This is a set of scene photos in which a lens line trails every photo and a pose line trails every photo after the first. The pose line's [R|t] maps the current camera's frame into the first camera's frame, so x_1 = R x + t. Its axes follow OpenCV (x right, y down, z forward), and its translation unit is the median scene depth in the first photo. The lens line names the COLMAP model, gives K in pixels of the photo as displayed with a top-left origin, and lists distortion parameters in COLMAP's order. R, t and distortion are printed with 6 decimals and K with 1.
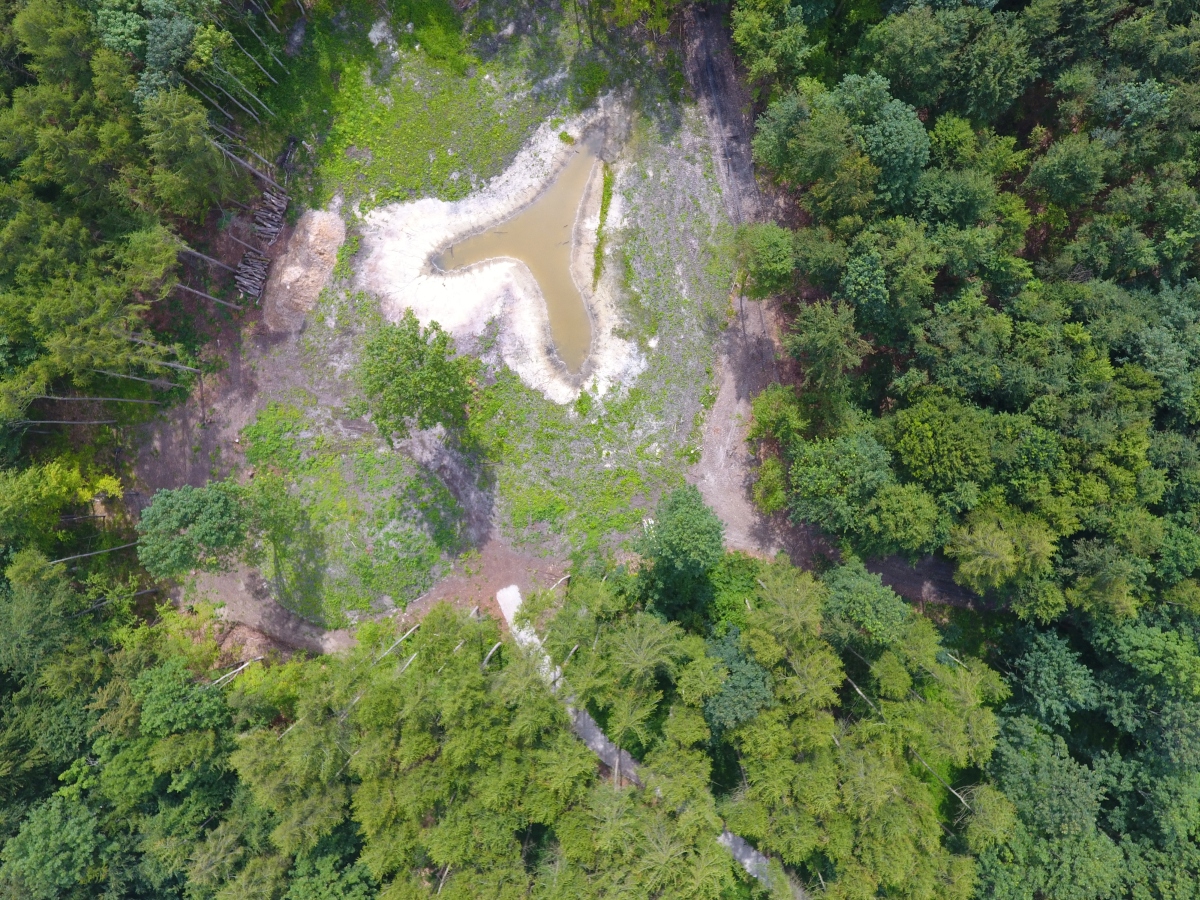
lens RADIAL K [[693.3, 0, 607.8], [0, 693.3, 435.2], [0, 0, 1]] dist [-0.003615, -0.001234]
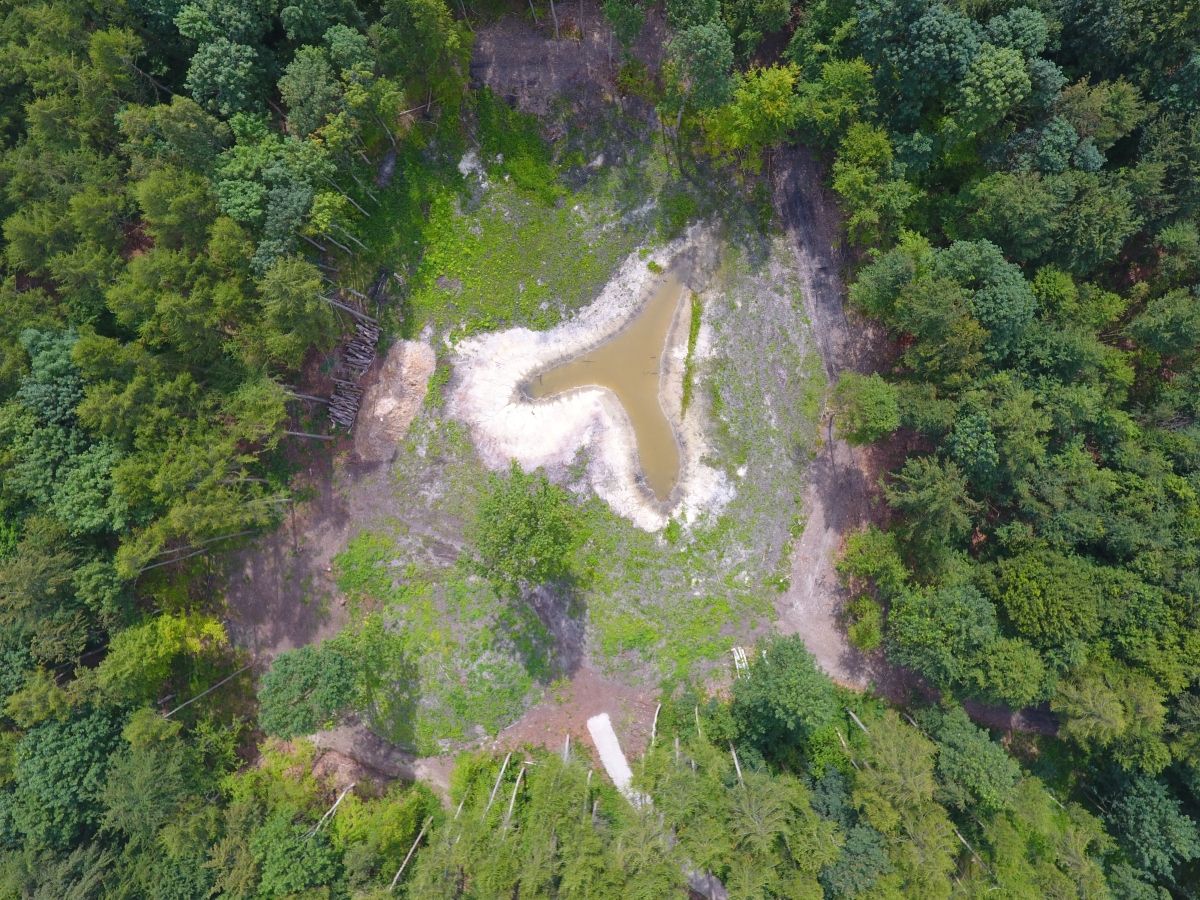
lens RADIAL K [[693.3, 0, 609.9], [0, 693.3, 439.5], [0, 0, 1]] dist [-0.003615, -0.001234]
pose [[0.999995, -0.001536, -0.002660, -0.123540], [0.001528, 0.999995, -0.002920, -0.177112], [0.002664, 0.002916, 0.999992, -0.007918]]
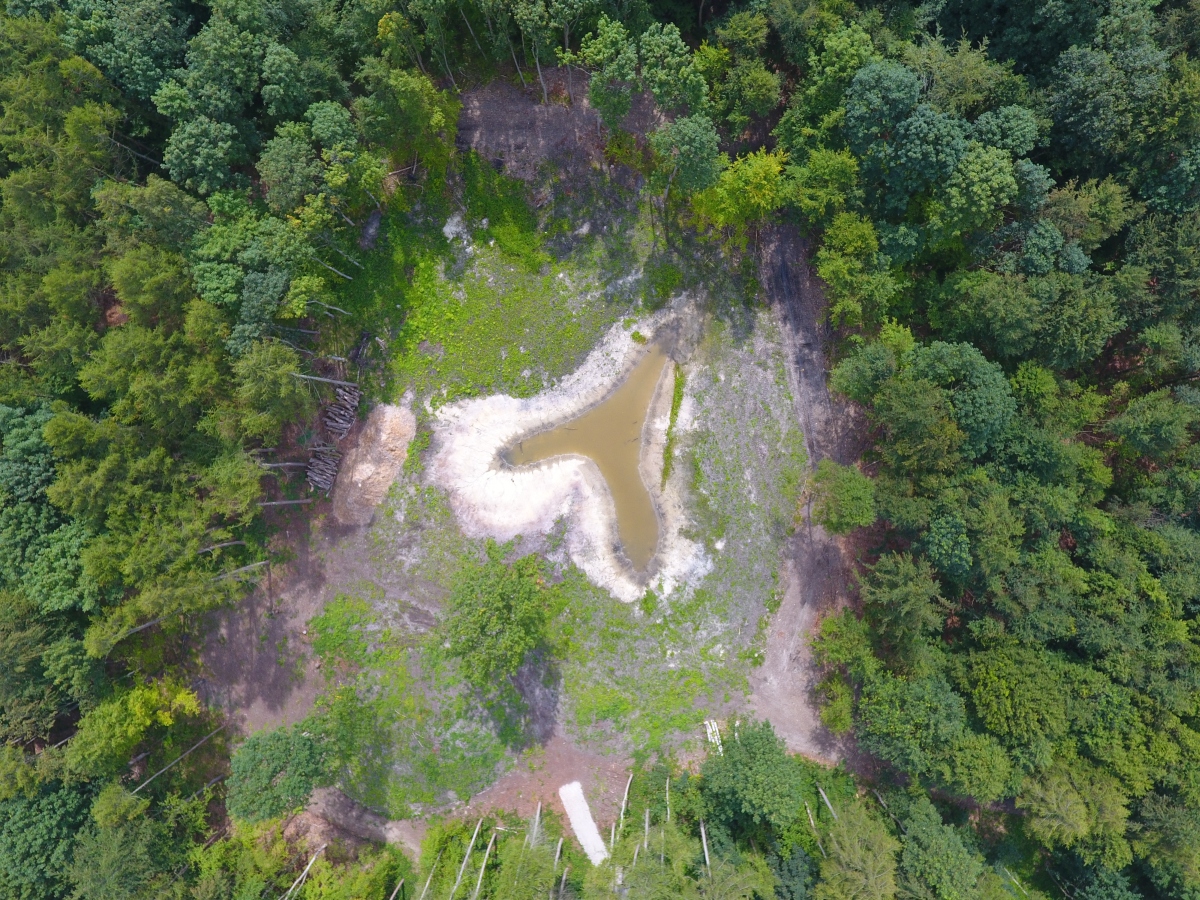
lens RADIAL K [[693.3, 0, 609.0], [0, 693.3, 441.5], [0, 0, 1]] dist [-0.003615, -0.001234]
pose [[0.999699, 0.024370, 0.002875, -0.102333], [-0.024407, 0.999611, 0.013531, -0.293046], [-0.002544, -0.013597, 0.999904, -0.004544]]
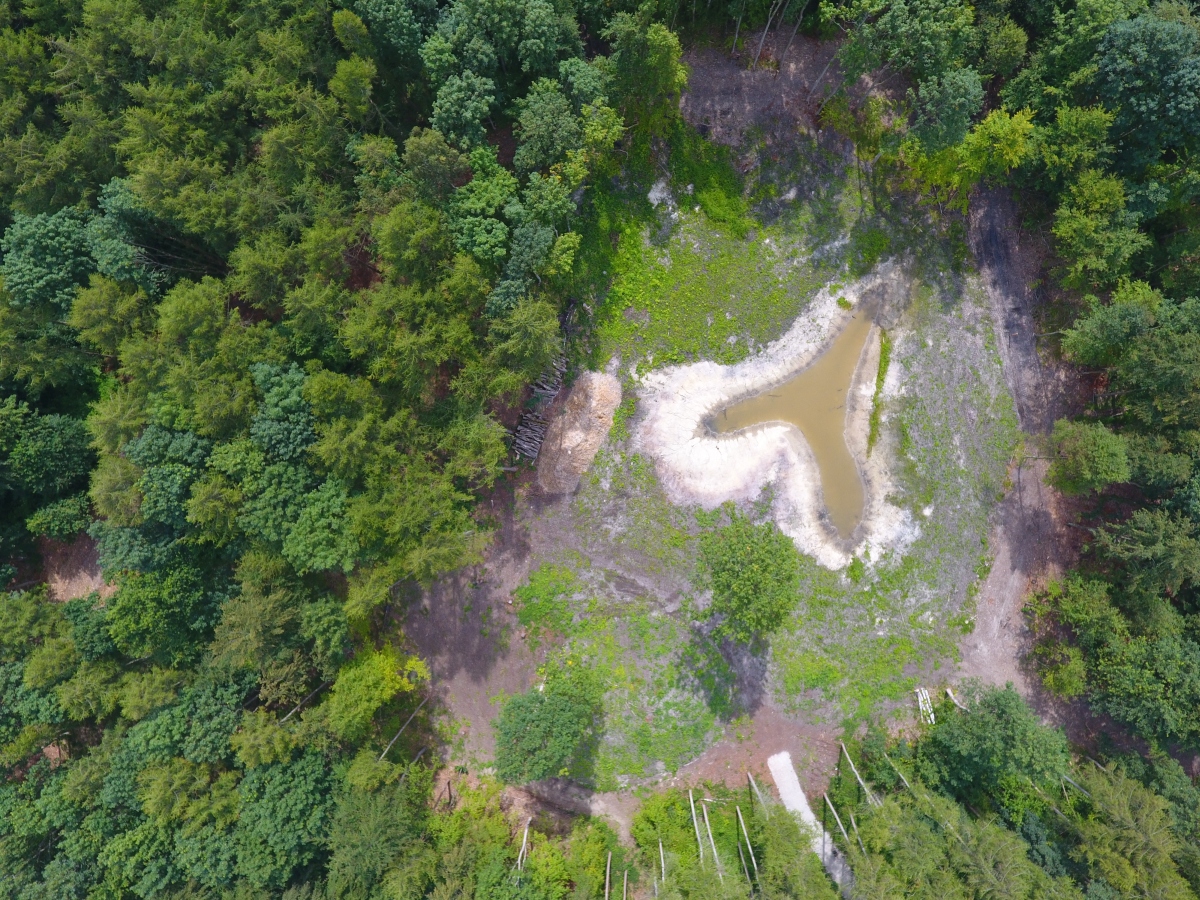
lens RADIAL K [[693.3, 0, 615.3], [0, 693.3, 440.4], [0, 0, 1]] dist [-0.003615, -0.001234]
pose [[0.999801, 0.019220, 0.005272, -0.392819], [-0.019258, 0.999789, 0.007175, -0.234086], [-0.005133, -0.007275, 0.999960, 0.003358]]
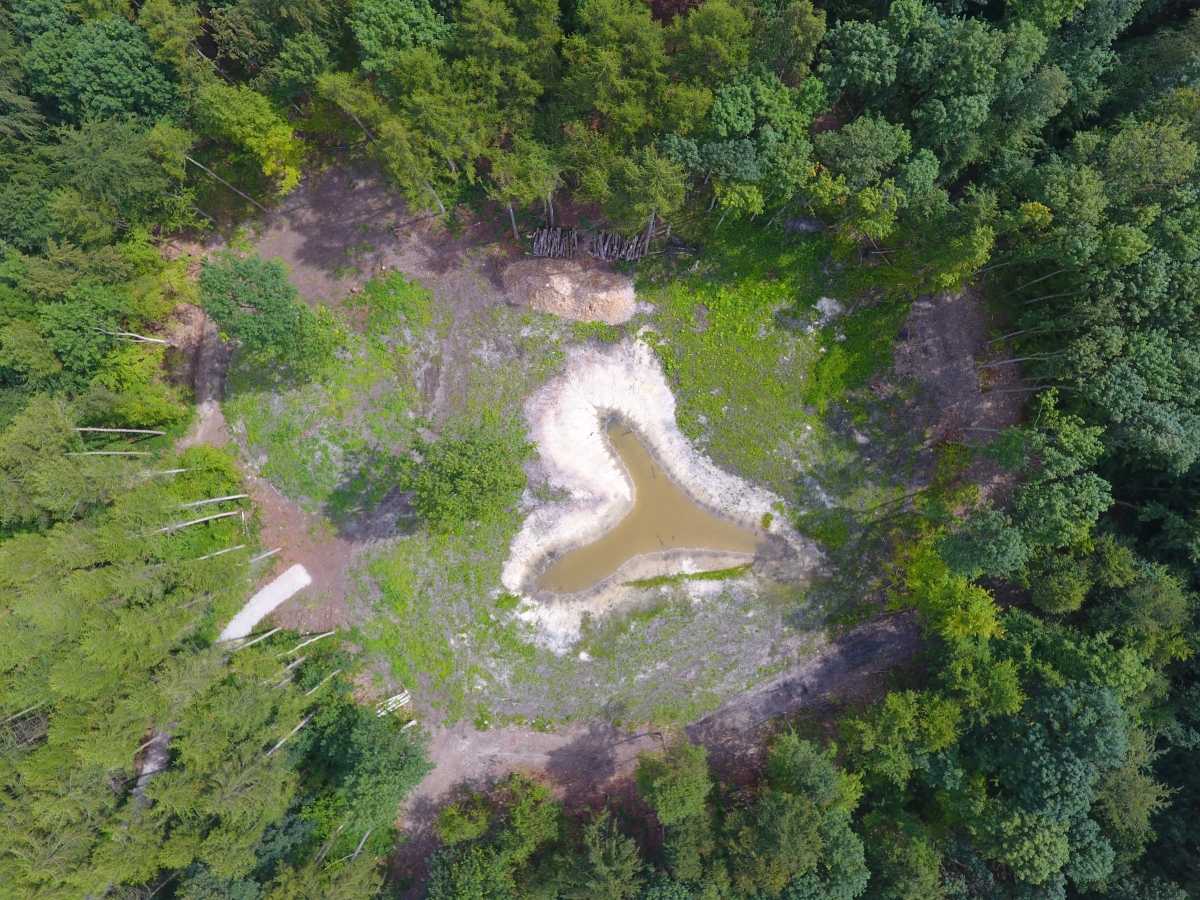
lens RADIAL K [[693.3, 0, 591.5], [0, 693.3, 442.1], [0, 0, 1]] dist [-0.003615, -0.001234]
pose [[0.238733, 0.970771, 0.024716, -0.251864], [-0.971047, 0.238420, 0.014965, -0.230681], [0.008635, -0.027573, 0.999582, 0.023886]]
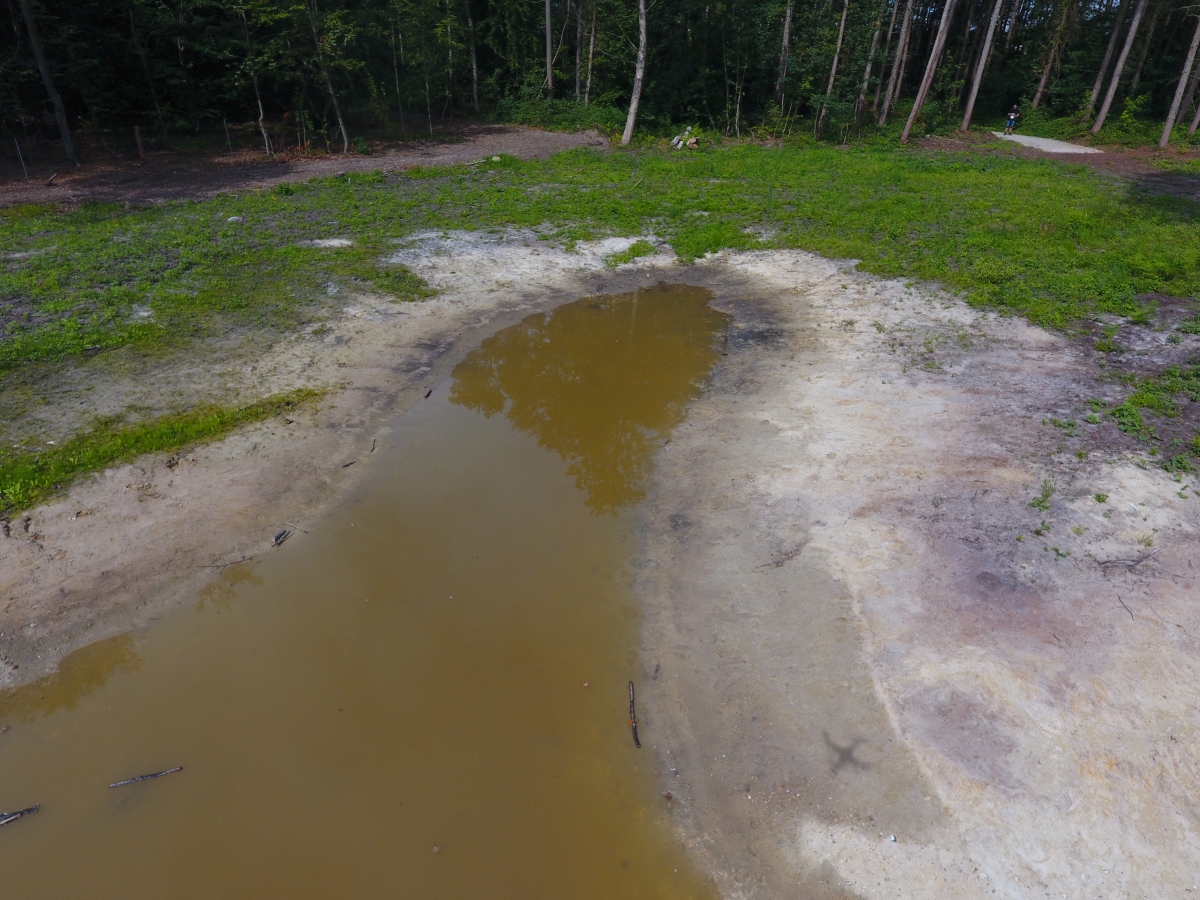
lens RADIAL K [[693.3, 0, 599.0], [0, 693.3, 446.0], [0, 0, 1]] dist [-0.003615, -0.001234]
pose [[-0.850201, -0.246517, 0.465175, -0.139390], [0.526355, -0.415526, 0.741815, -0.289560], [0.010423, 0.875538, 0.483036, 0.947083]]
